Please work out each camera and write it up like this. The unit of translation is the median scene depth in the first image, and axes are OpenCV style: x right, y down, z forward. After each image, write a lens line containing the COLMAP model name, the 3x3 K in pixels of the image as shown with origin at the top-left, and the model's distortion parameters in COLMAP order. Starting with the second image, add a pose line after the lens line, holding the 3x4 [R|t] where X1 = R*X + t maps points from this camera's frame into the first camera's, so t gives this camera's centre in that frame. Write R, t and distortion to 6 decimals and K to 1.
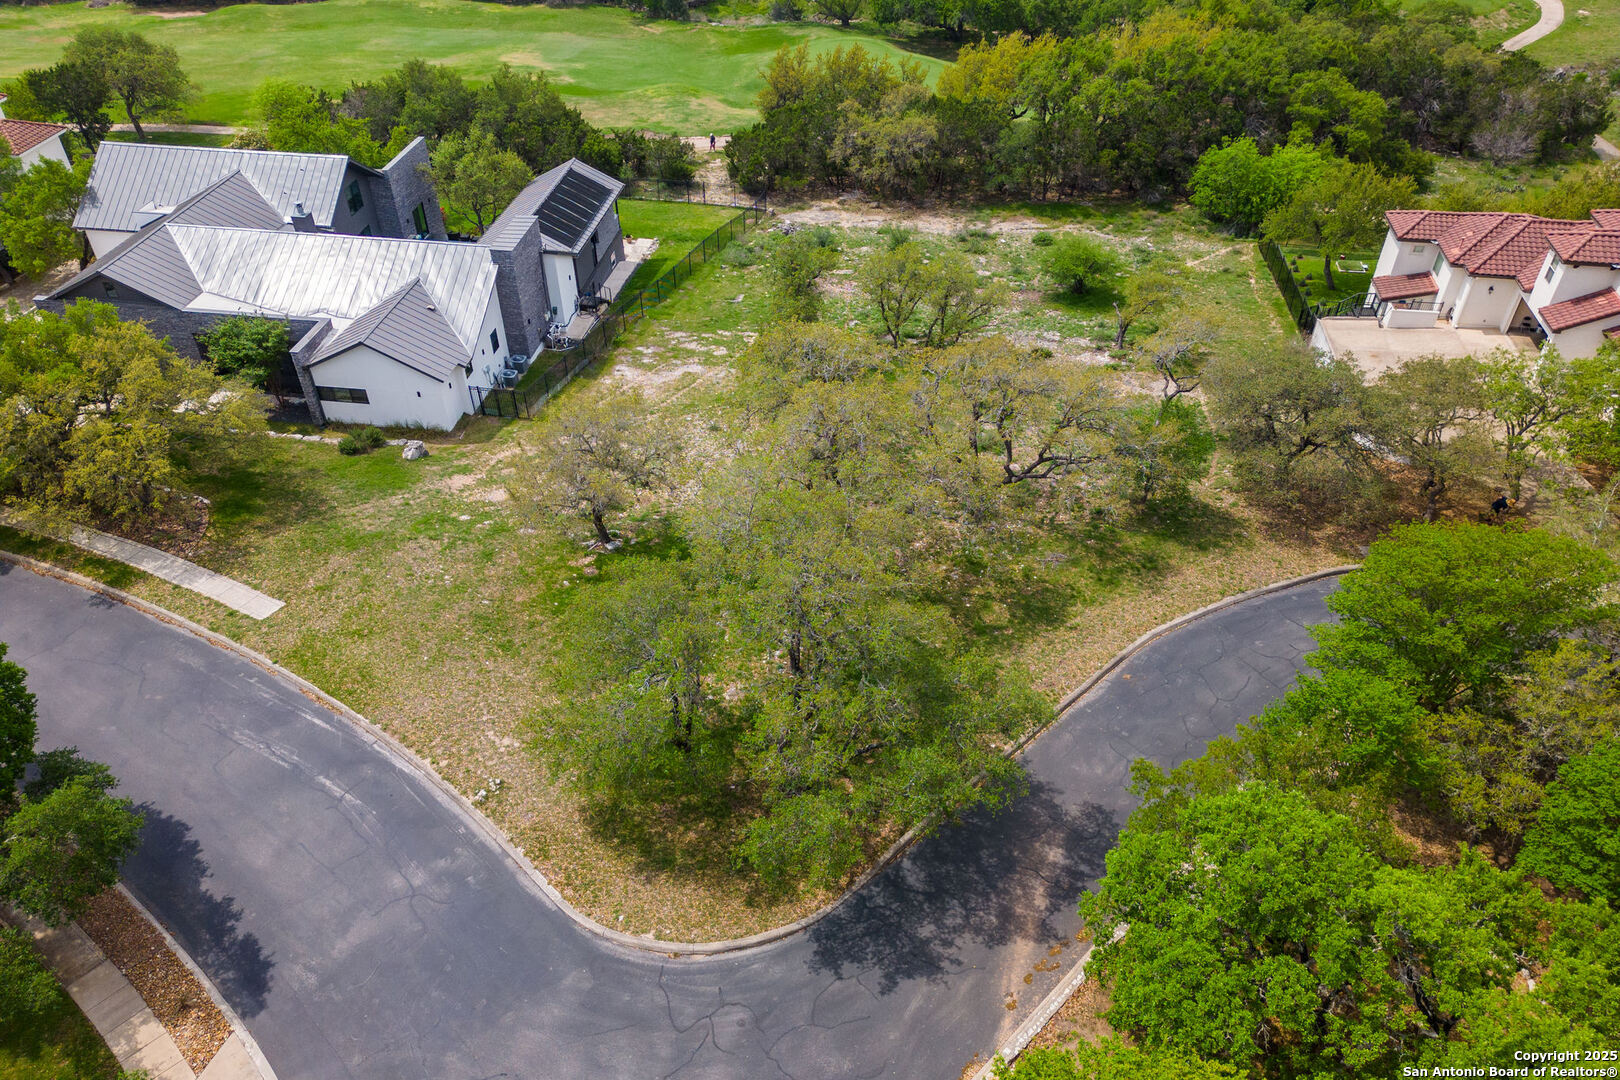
lens RADIAL K [[1145.9, 0, 804.6], [0, 1145.9, 545.6], [0, 0, 1]] dist [0.038380, -0.030588]
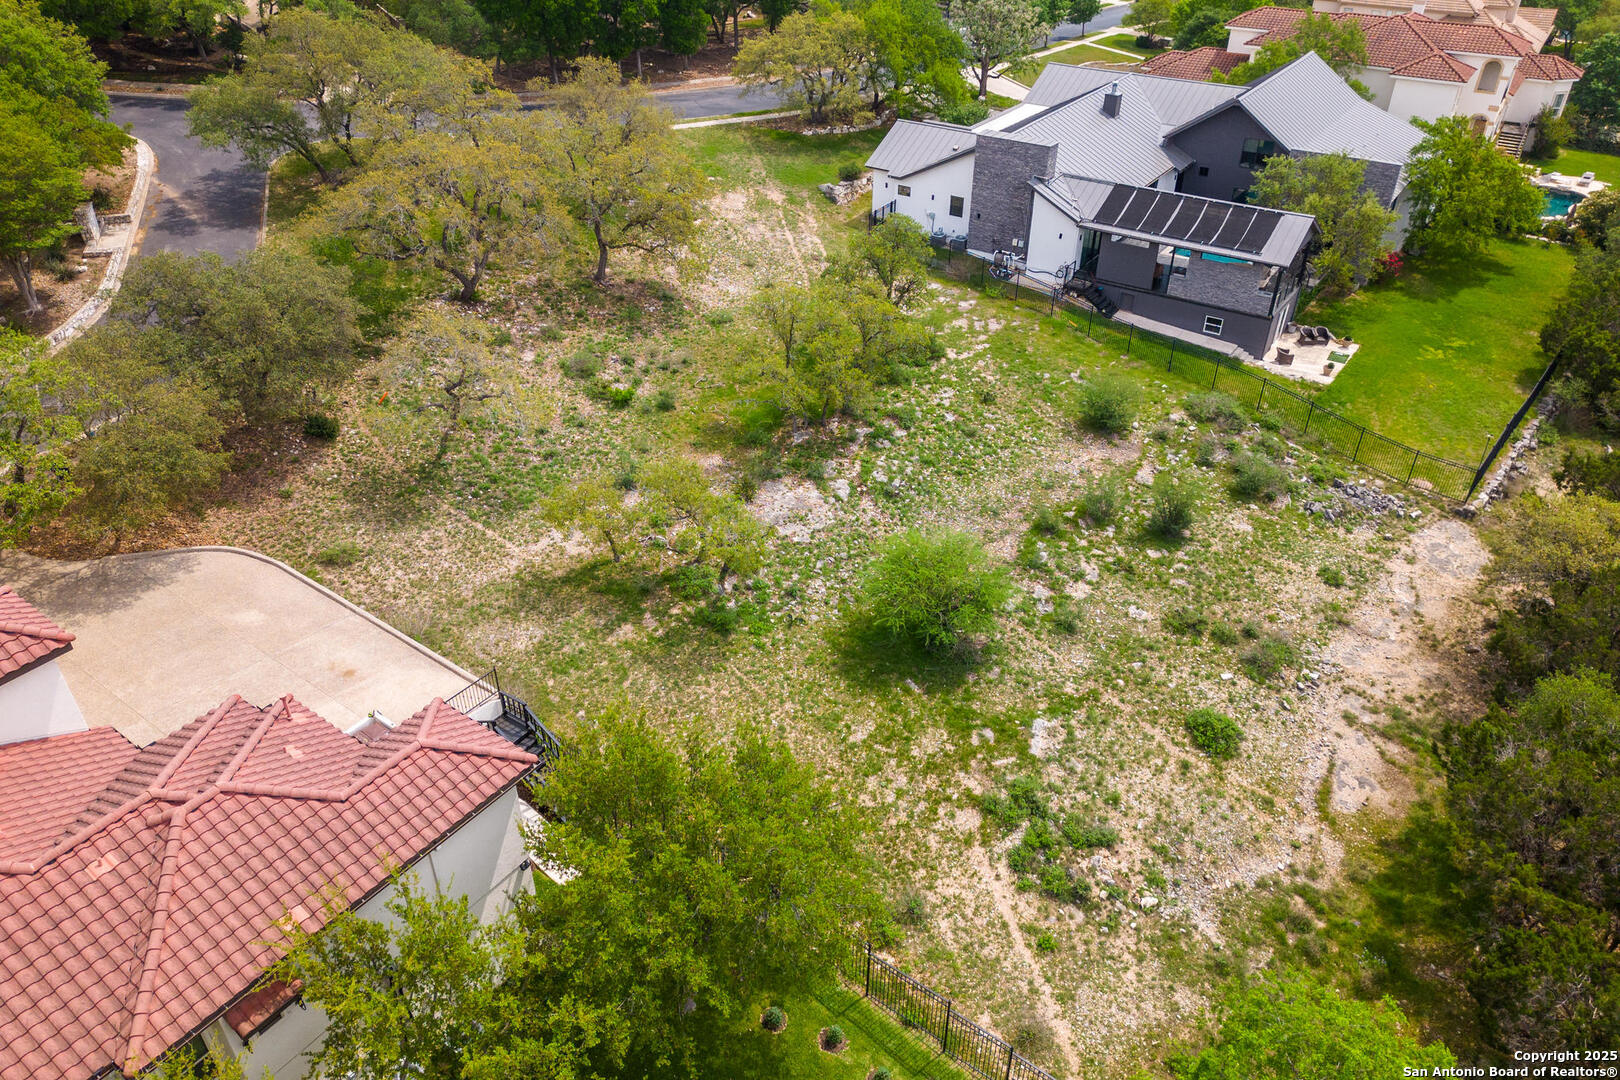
lens RADIAL K [[1130.3, 0, 798.5], [0, 1130.3, 541.9], [0, 0, 1]] dist [0.027759, -0.004991]
pose [[-0.451253, 0.508309, -0.733480, 0.784376], [-0.562782, 0.475776, 0.675954, -0.699623], [0.692565, 0.717816, 0.071372, 1.093614]]
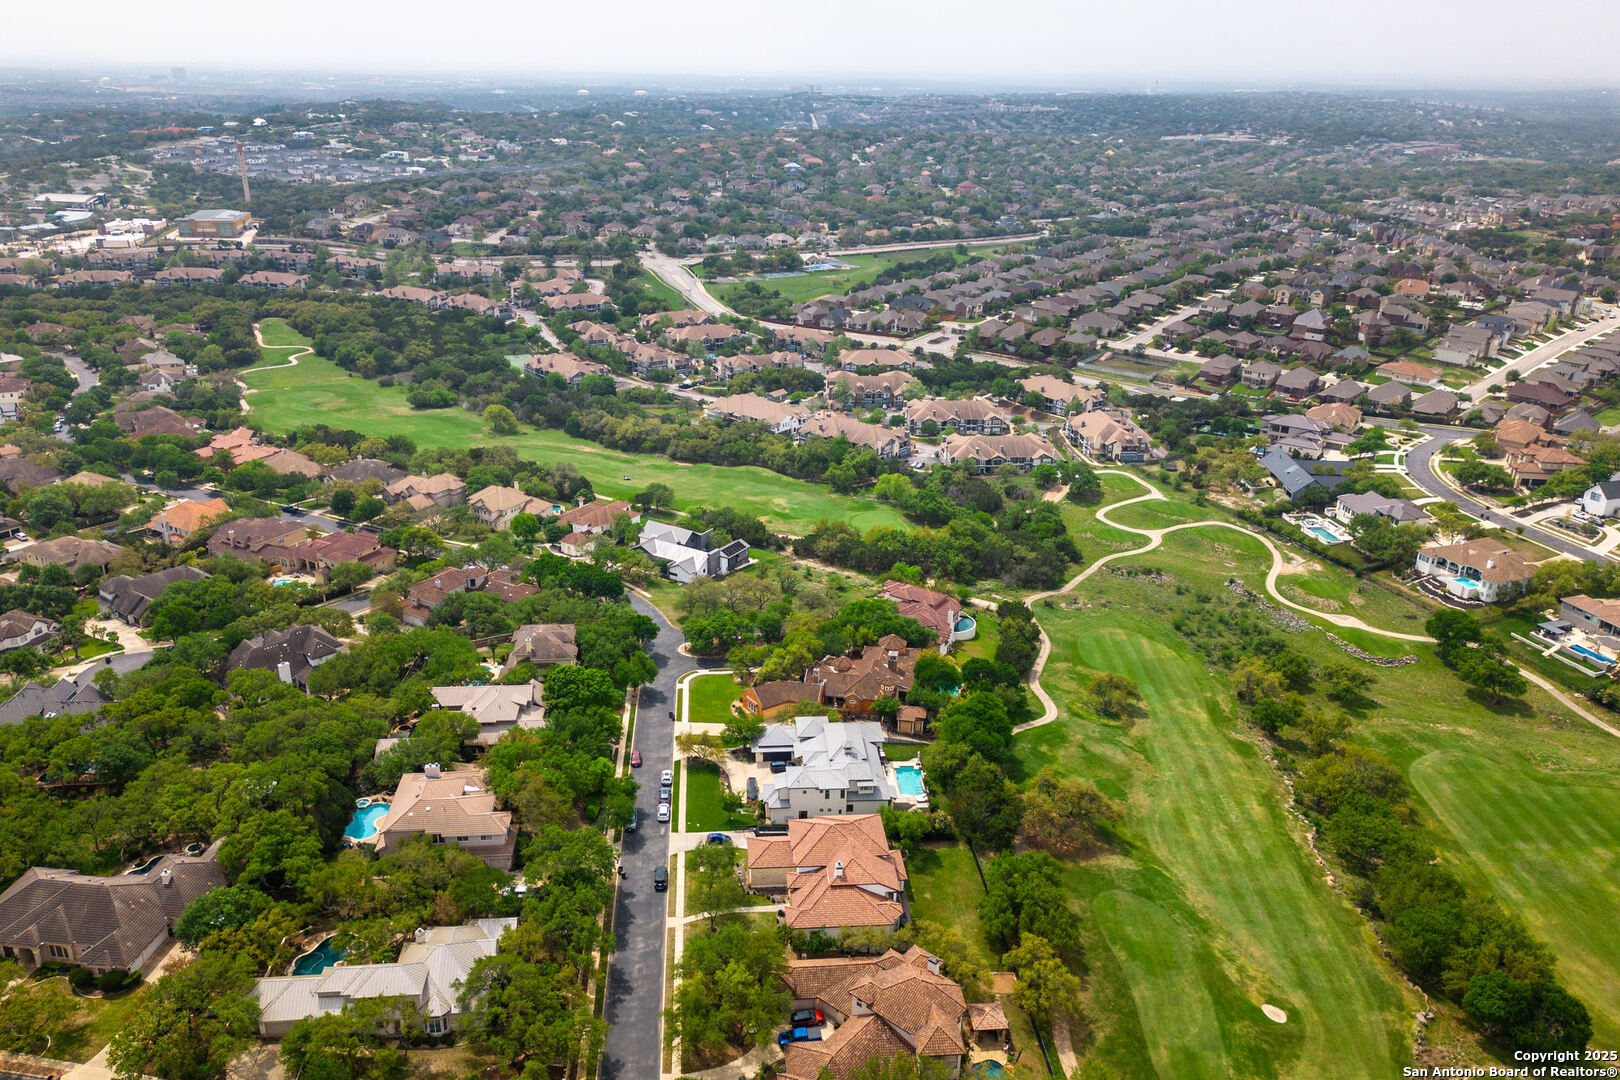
lens RADIAL K [[1147.8, 0, 806.6], [0, 1147.8, 539.1], [0, 0, 1]] dist [0.066882, -0.075382]
pose [[0.919126, 0.163643, -0.358368, 2.020518], [-0.264026, 0.931005, -0.252033, 0.883919], [0.292399, 0.326269, 0.898917, -3.610423]]
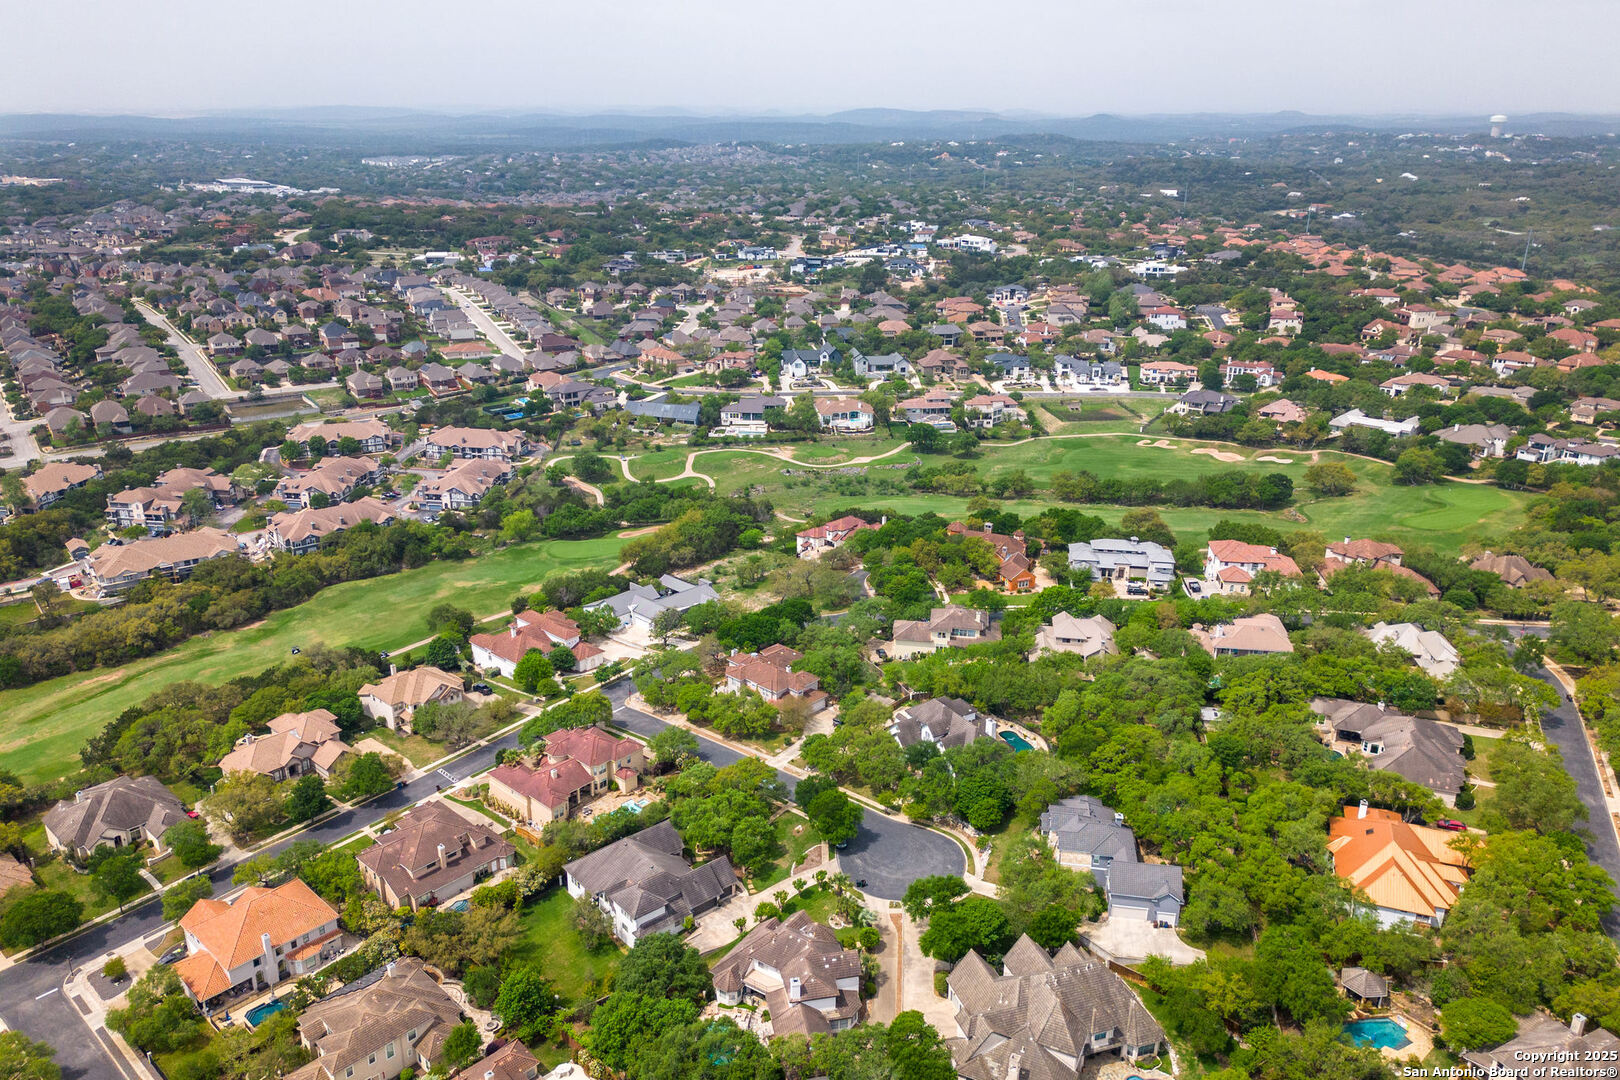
lens RADIAL K [[1147.8, 0, 806.6], [0, 1147.8, 539.1], [0, 0, 1]] dist [0.066882, -0.075382]
pose [[0.583622, -0.270583, 0.765618, -4.061477], [0.504912, 0.859345, -0.081180, 0.224088], [-0.635964, 0.433948, 0.638153, -2.788022]]
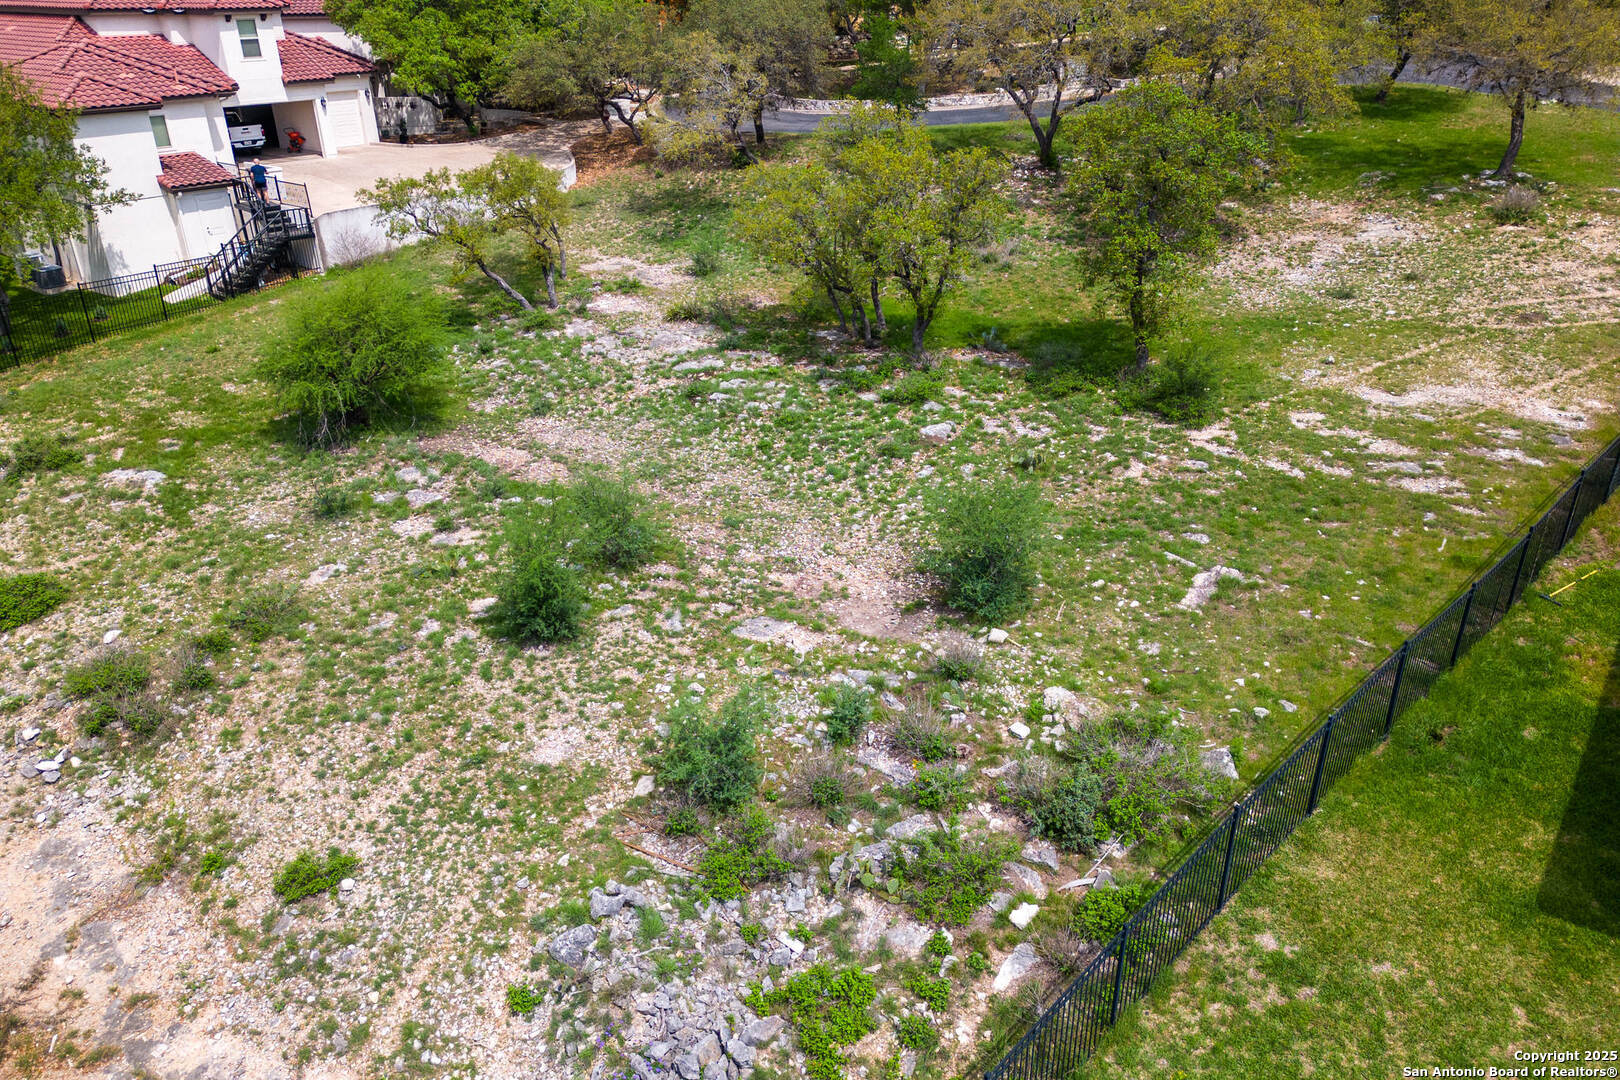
lens RADIAL K [[1144.3, 0, 810.0], [0, 1144.3, 540.0], [0, 0, 1]] dist [0.067111, -0.067545]
pose [[-0.883629, -0.196974, 0.424735, -0.112266], [0.303874, 0.448860, 0.840348, -0.619596], [-0.356174, 0.871622, -0.336771, 1.383602]]
